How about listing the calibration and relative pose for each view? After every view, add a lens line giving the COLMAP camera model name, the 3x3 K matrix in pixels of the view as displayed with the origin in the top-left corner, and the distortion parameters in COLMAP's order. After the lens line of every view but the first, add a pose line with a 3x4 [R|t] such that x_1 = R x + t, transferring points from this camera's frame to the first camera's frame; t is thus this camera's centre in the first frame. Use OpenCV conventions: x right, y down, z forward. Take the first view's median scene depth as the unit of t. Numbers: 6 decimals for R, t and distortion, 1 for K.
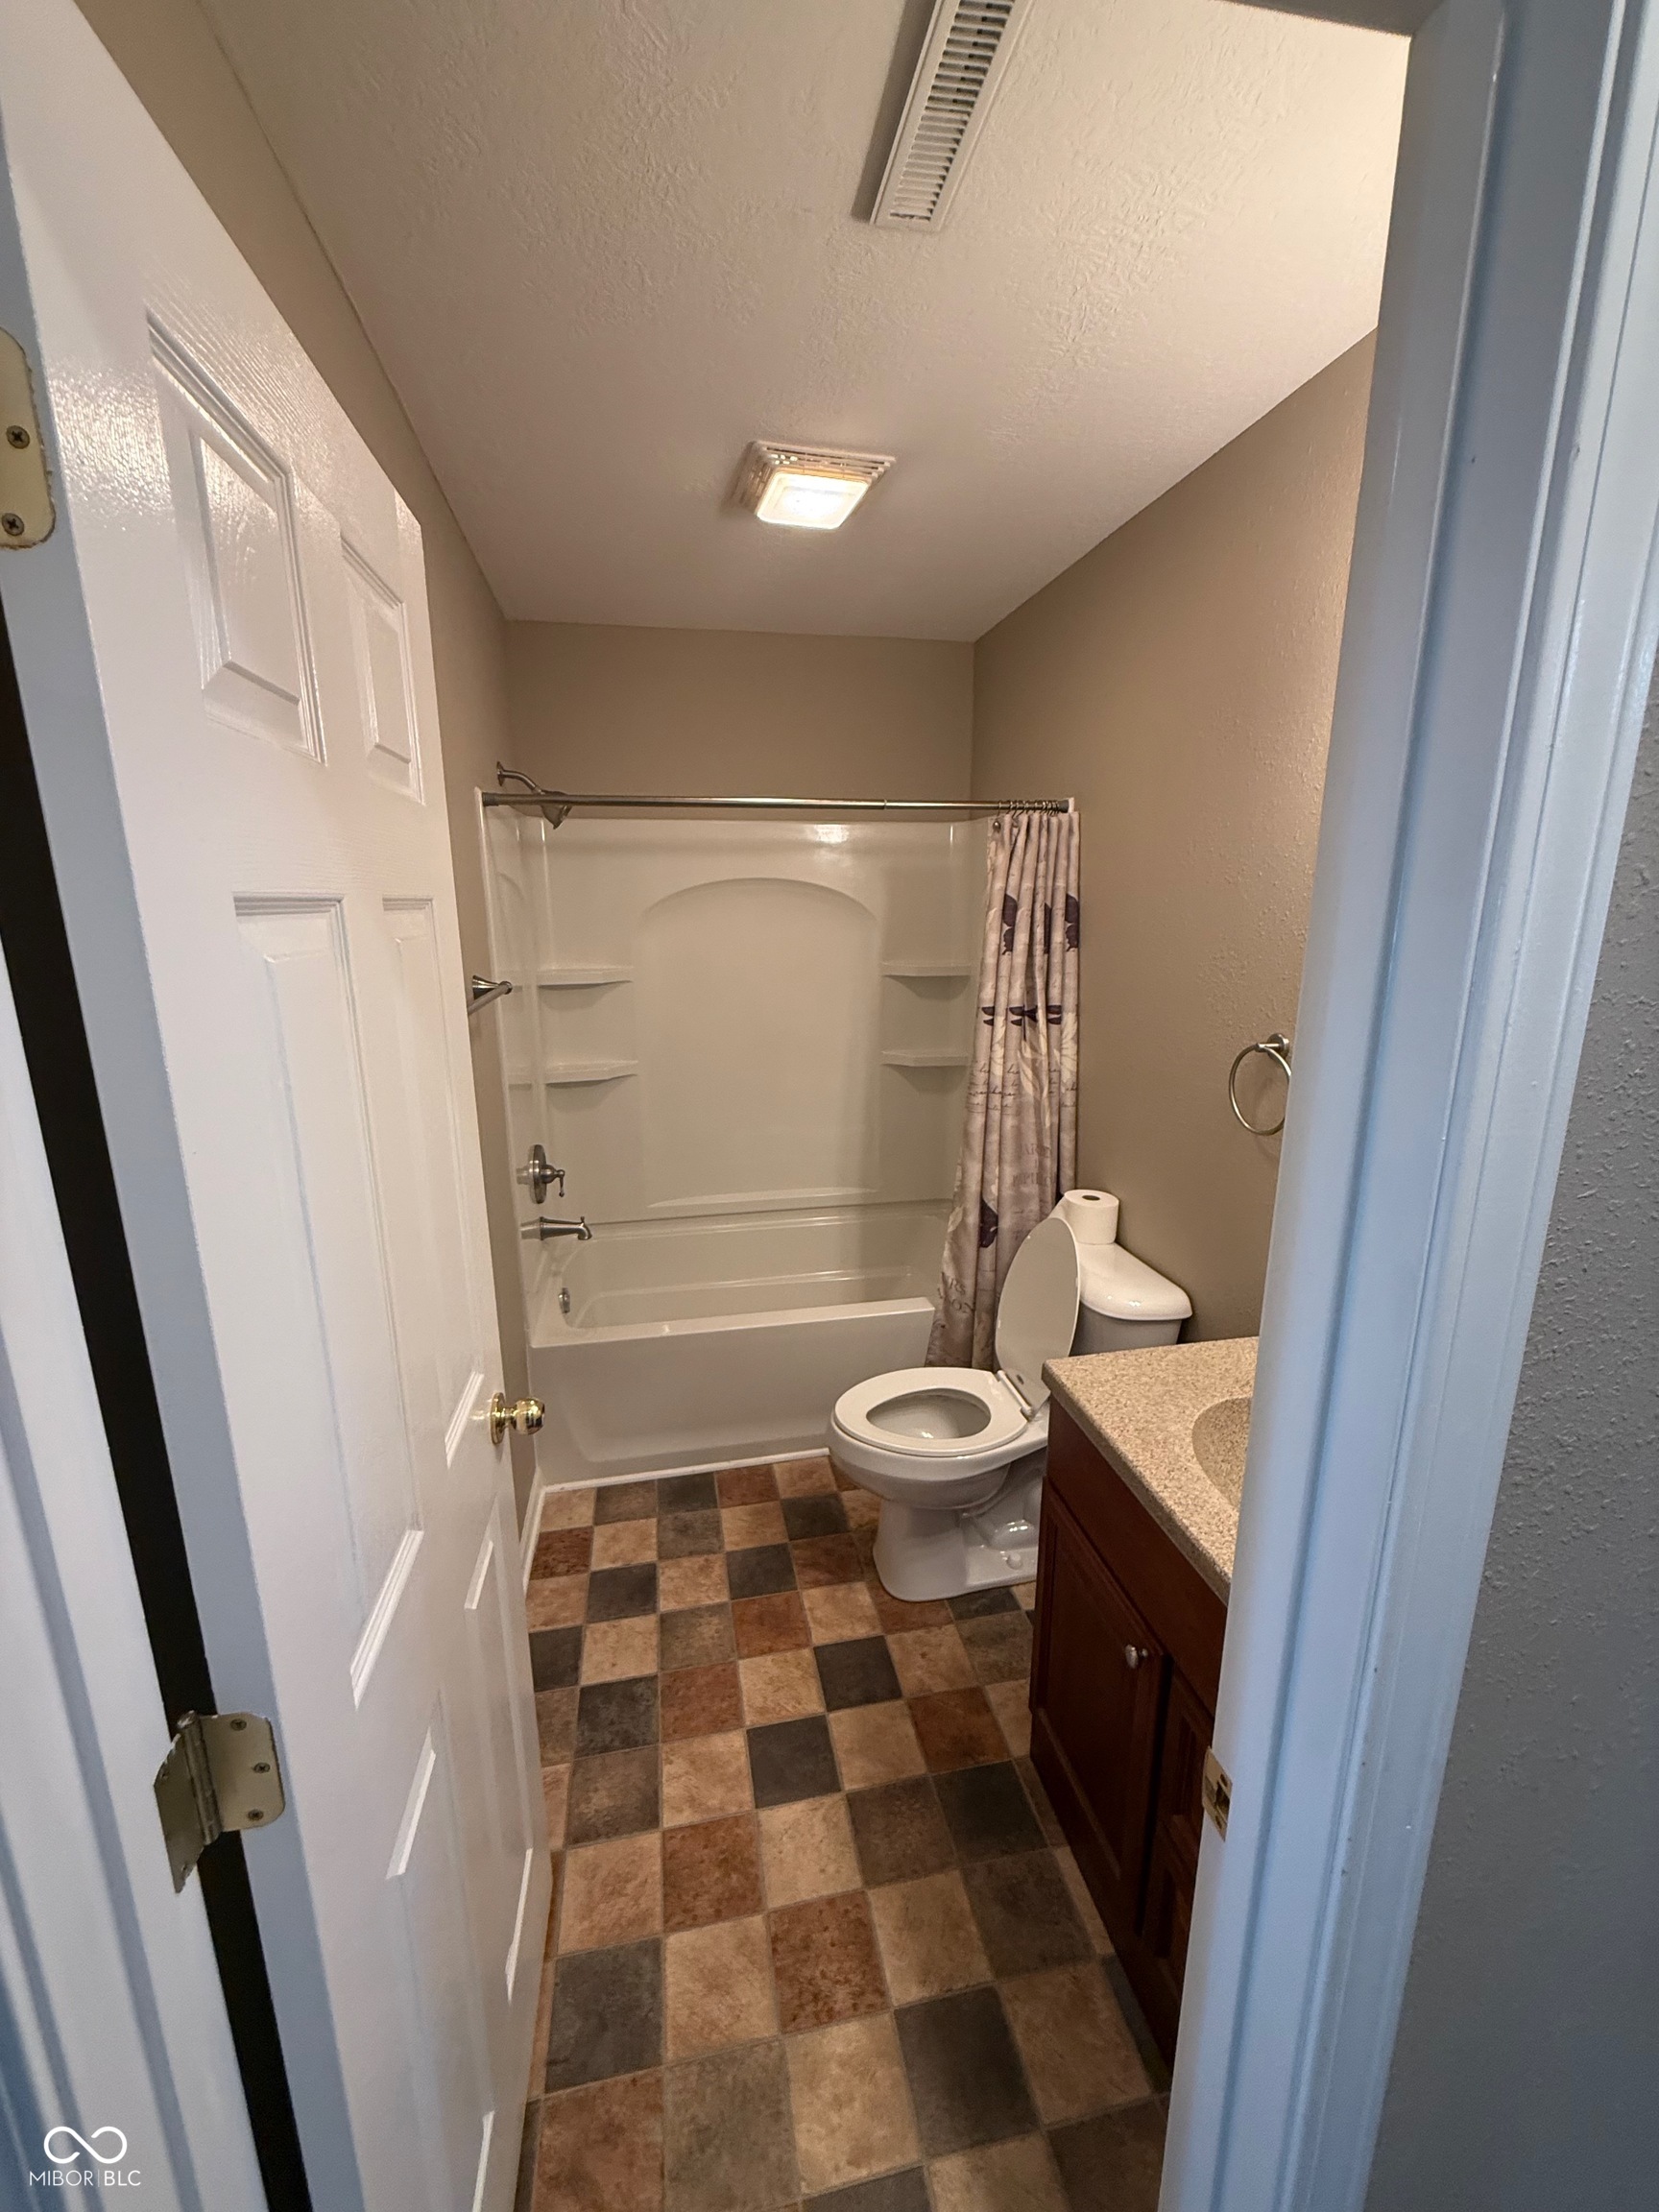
lens RADIAL K [[884.4, 0, 826.1], [0, 884.4, 1099.7], [0, 0, 1]] dist [-0.000548, -0.000017]
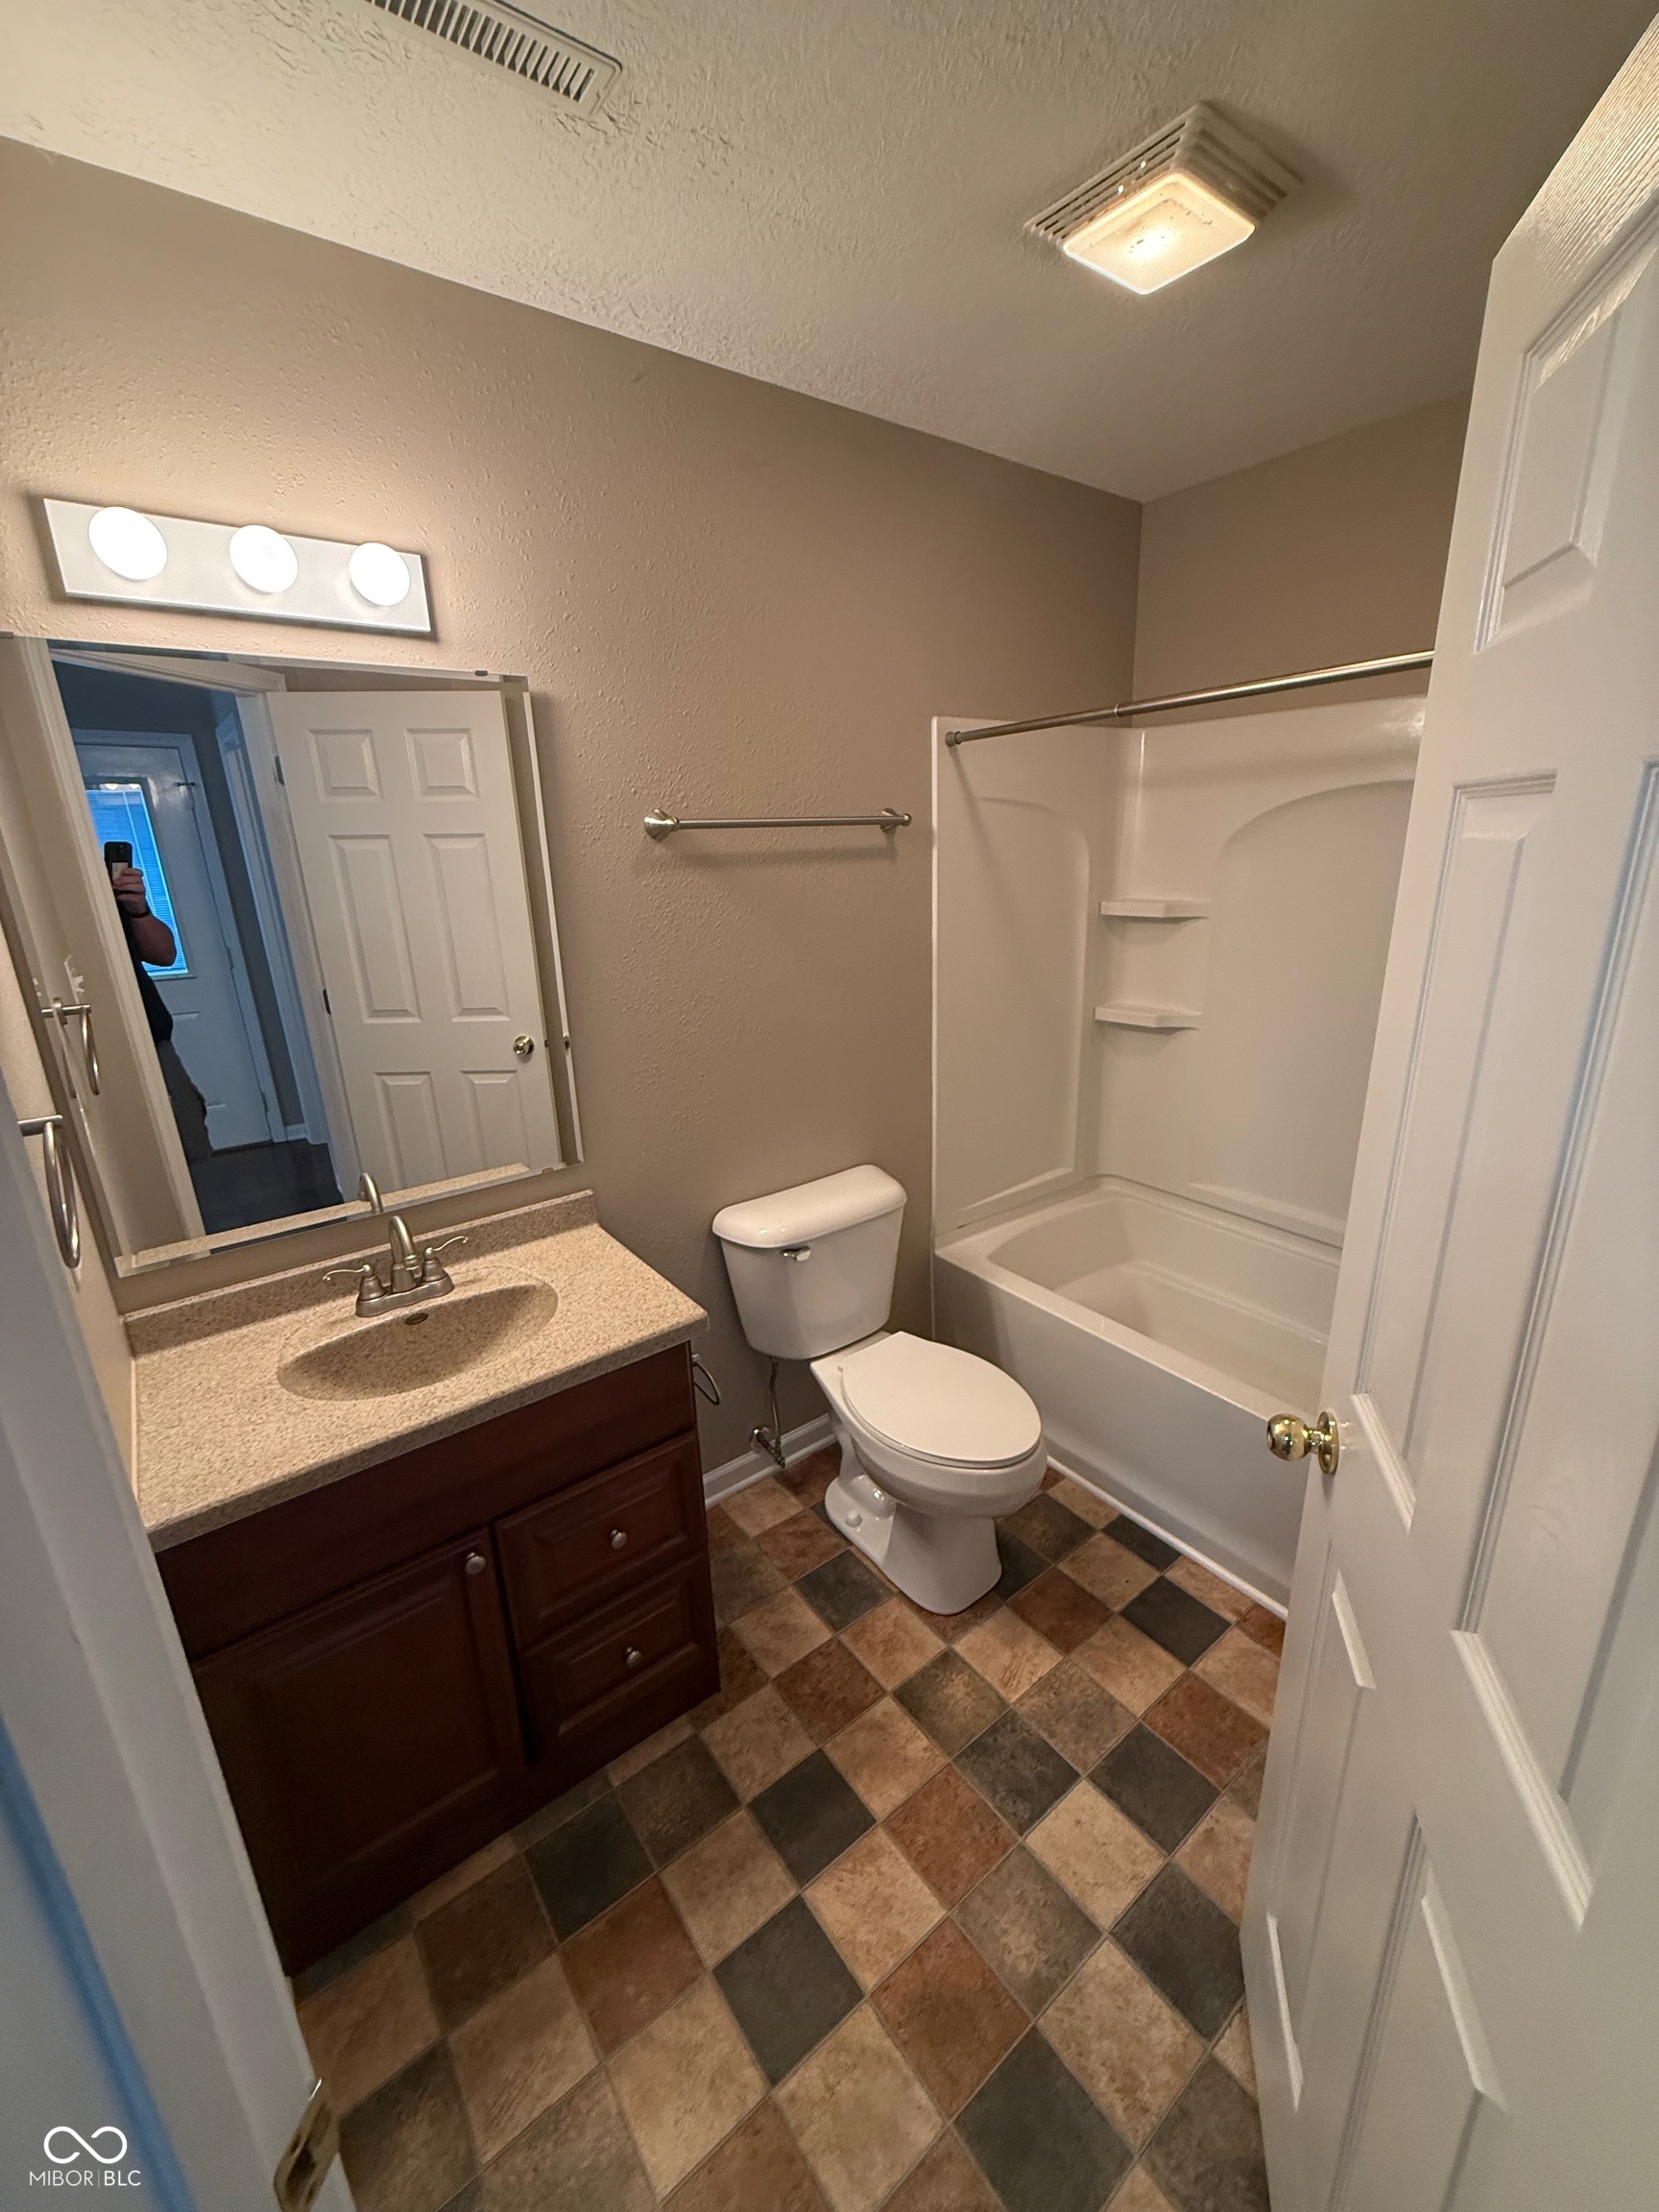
lens RADIAL K [[884.4, 0, 826.1], [0, 884.4, 1099.7], [0, 0, 1]] dist [-0.000548, -0.000017]
pose [[-0.898396, 0.155555, -0.410715, 0.192173], [-0.065149, 0.877625, 0.474901, -0.292617], [0.434327, 0.453407, -0.778320, 1.310702]]
